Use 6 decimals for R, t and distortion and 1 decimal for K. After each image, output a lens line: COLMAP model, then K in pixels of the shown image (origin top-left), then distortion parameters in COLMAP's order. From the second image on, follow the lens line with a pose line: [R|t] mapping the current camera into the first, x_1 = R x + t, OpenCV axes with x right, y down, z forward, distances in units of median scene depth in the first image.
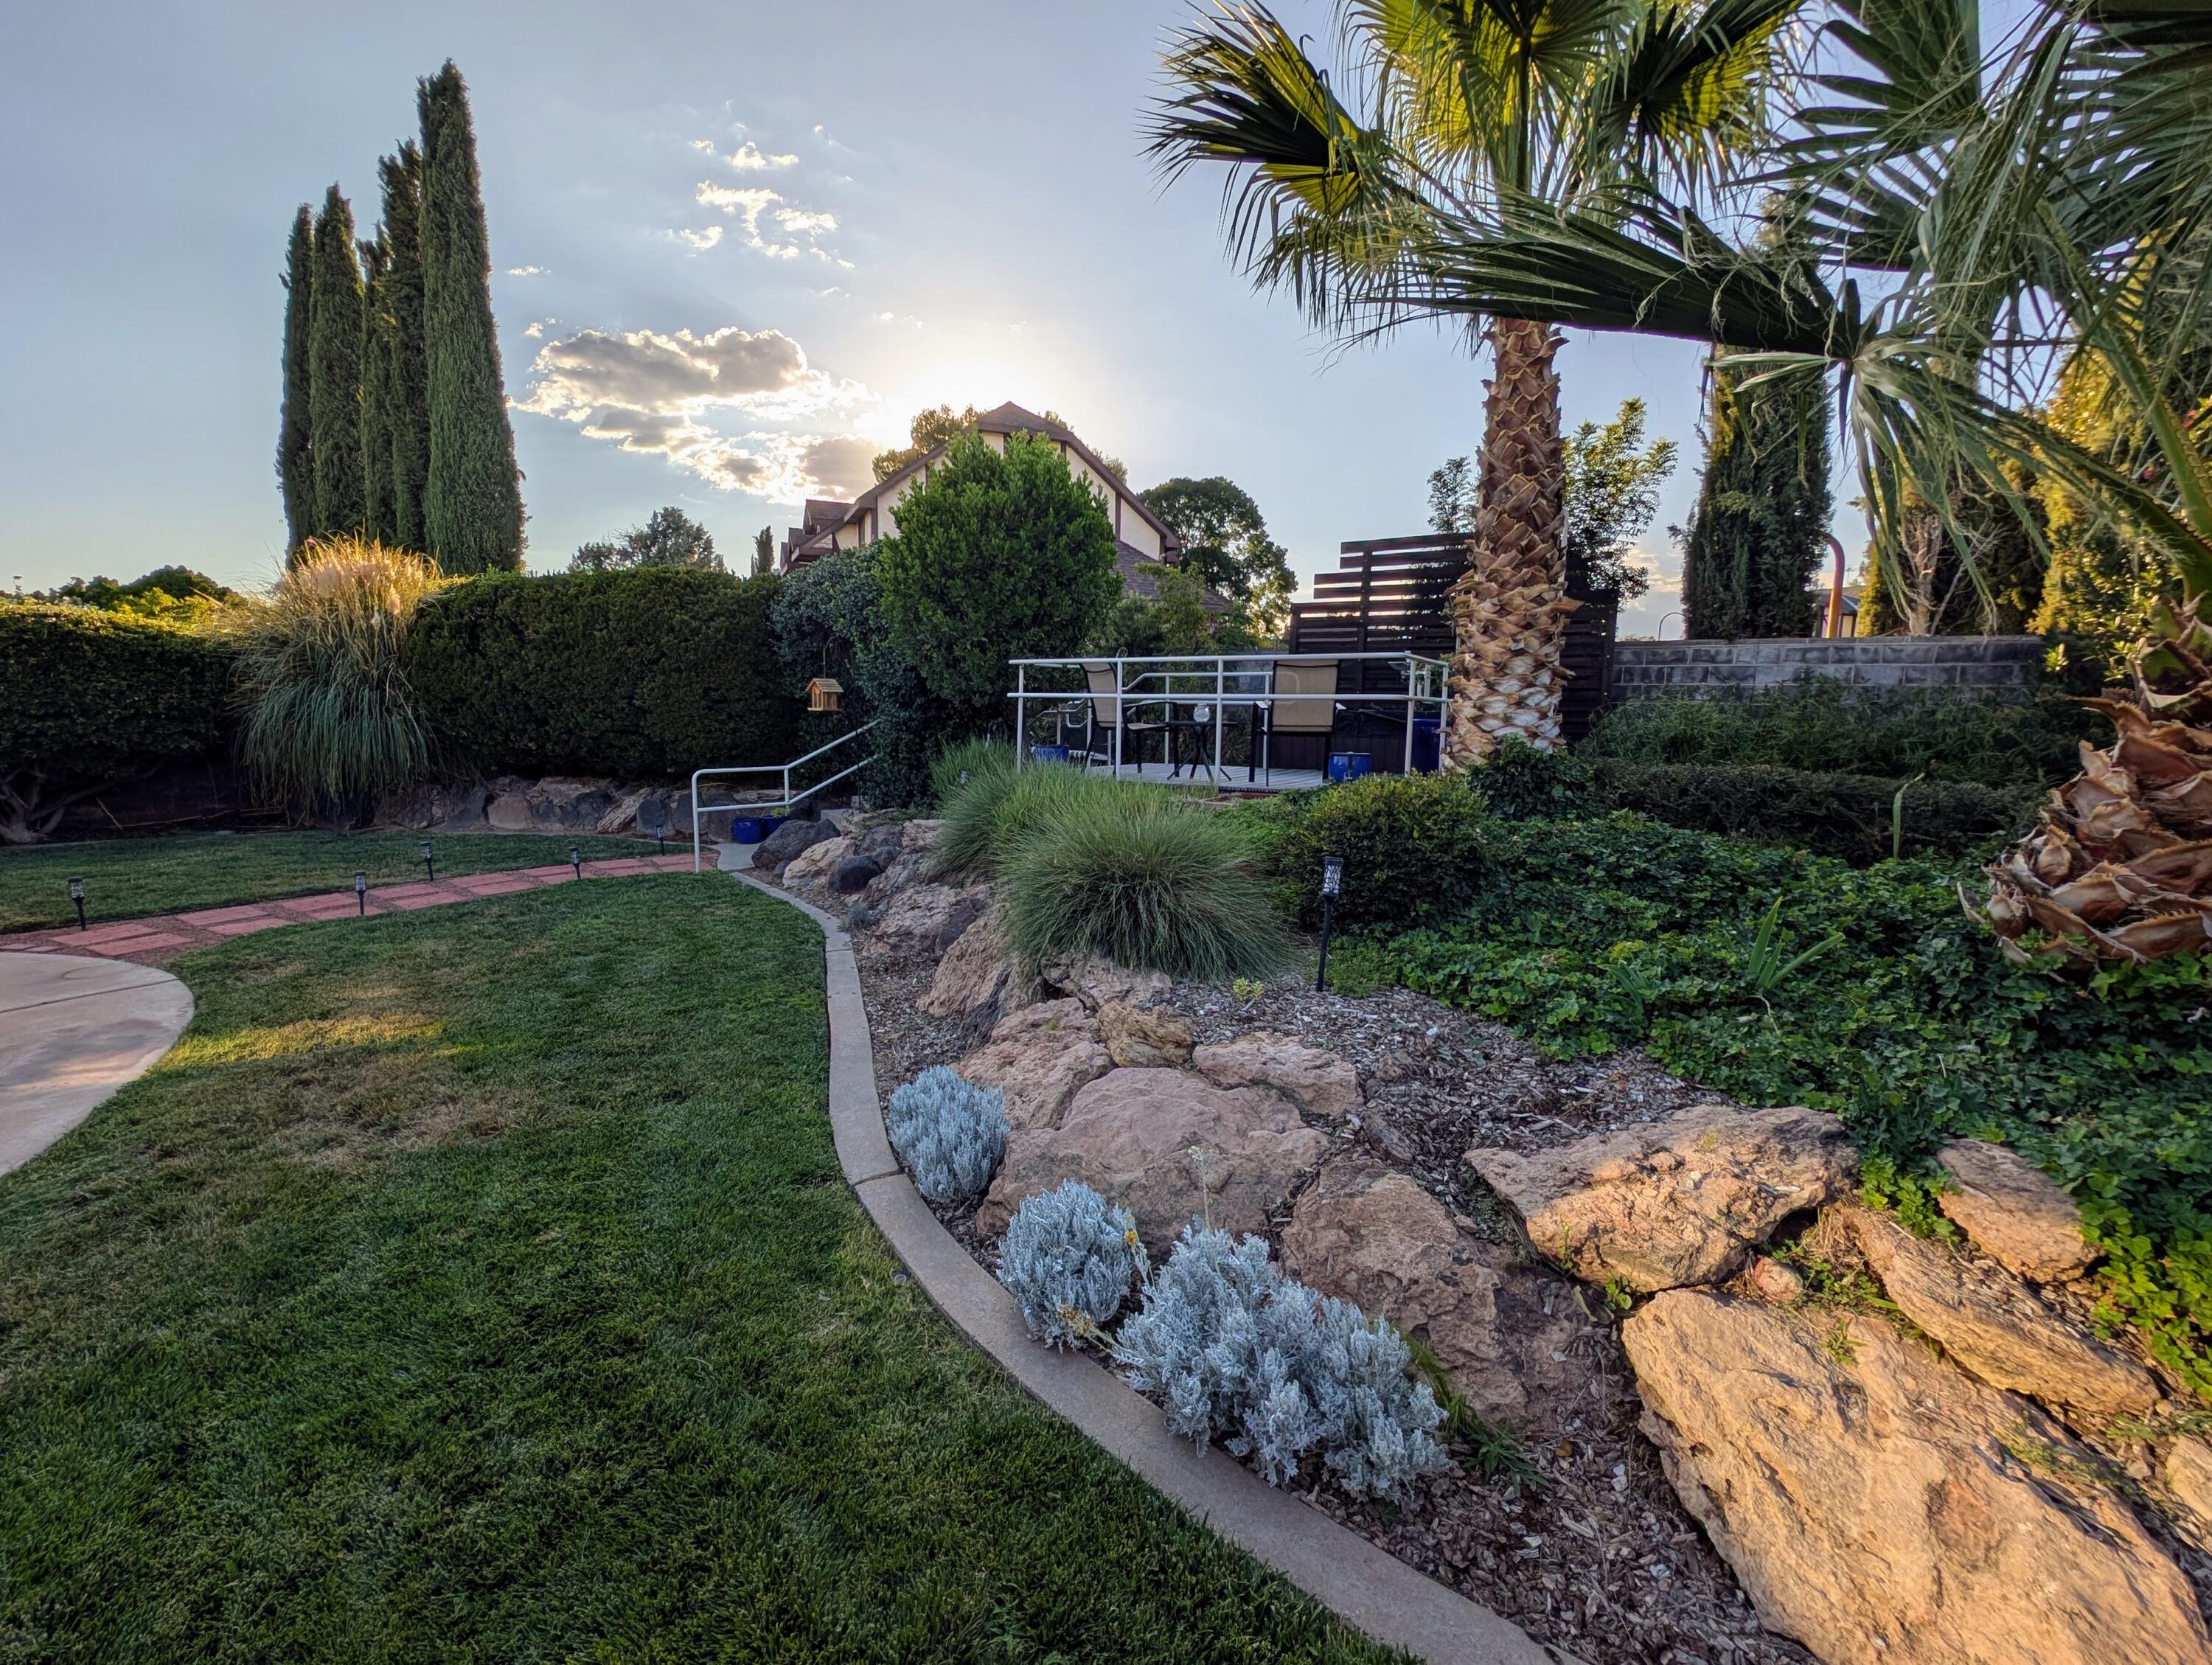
lens RADIAL K [[952.1, 0, 1097.7], [0, 952.1, 815.1], [0, 0, 1]] dist [0.018117, -0.011376]
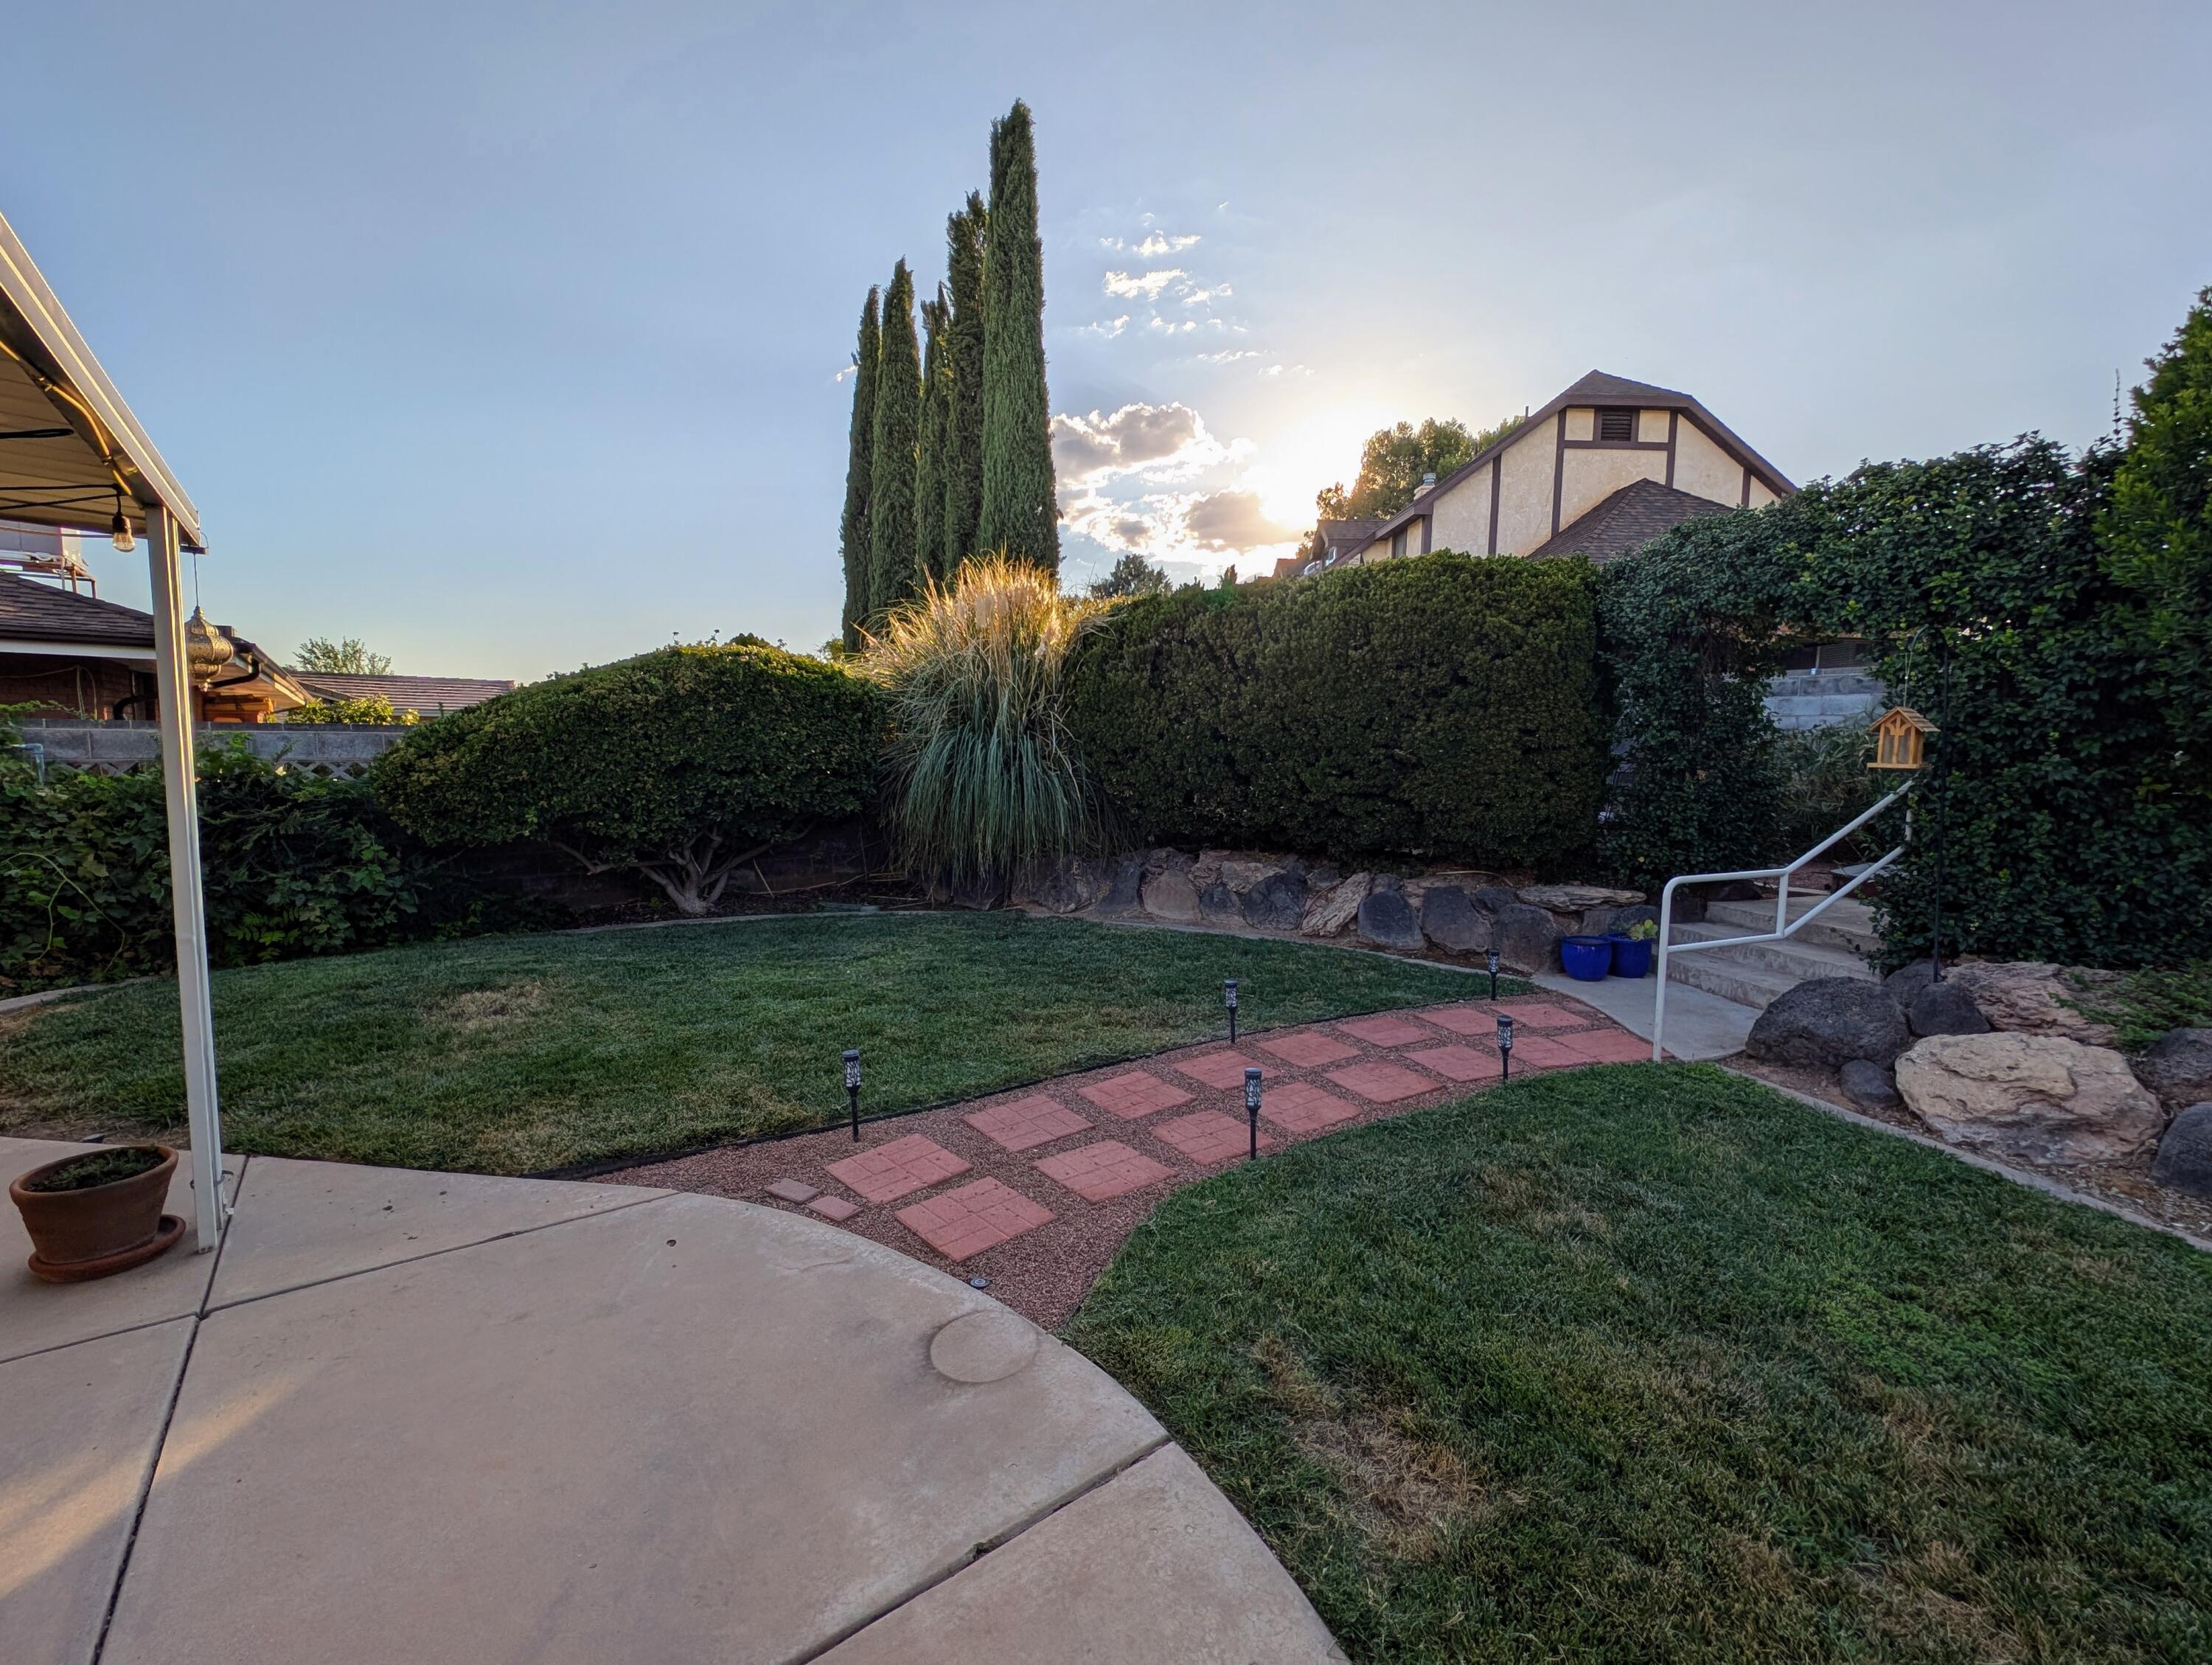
lens RADIAL K [[952.1, 0, 1097.7], [0, 952.1, 815.1], [0, 0, 1]] dist [0.018117, -0.011376]
pose [[0.928123, 0.021970, -0.371625, -0.218300], [-0.038391, 0.998583, -0.036845, -0.021012], [0.370289, 0.048463, 0.927651, 0.153166]]
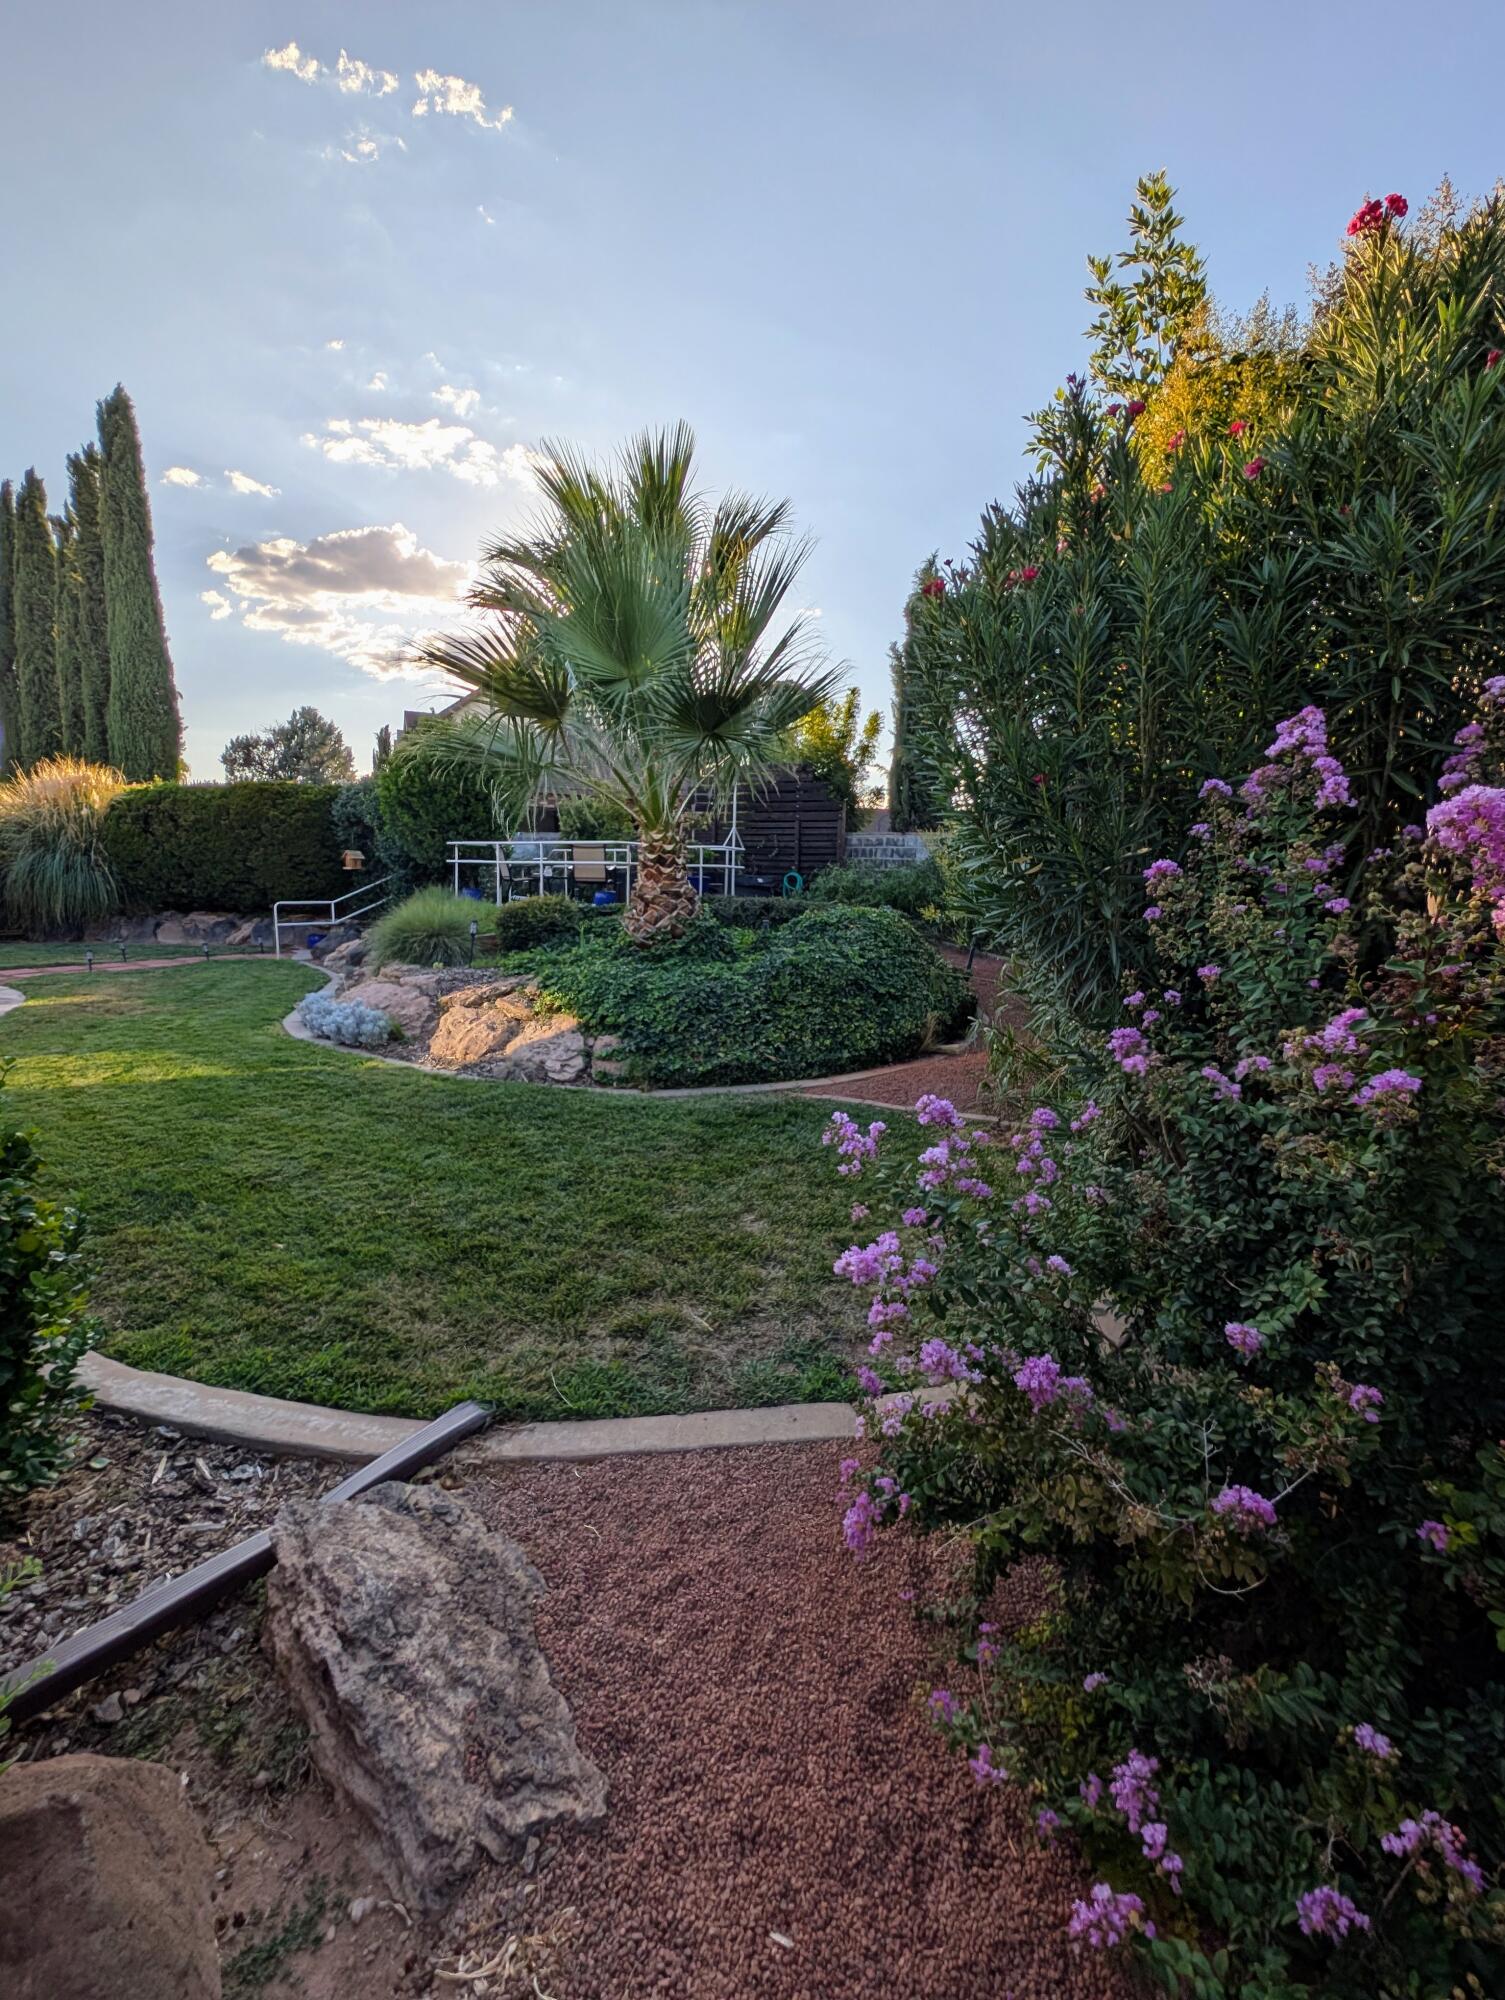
lens RADIAL K [[866.7, 0, 752.5], [0, 866.7, 1000.0], [0, 0, 1]] dist [0.001308, -0.000188]
pose [[0.999450, 0.002843, 0.033026, 0.171320], [-0.003774, 0.999597, 0.028151, 0.035741], [-0.032932, -0.028260, 0.999058, -0.267457]]
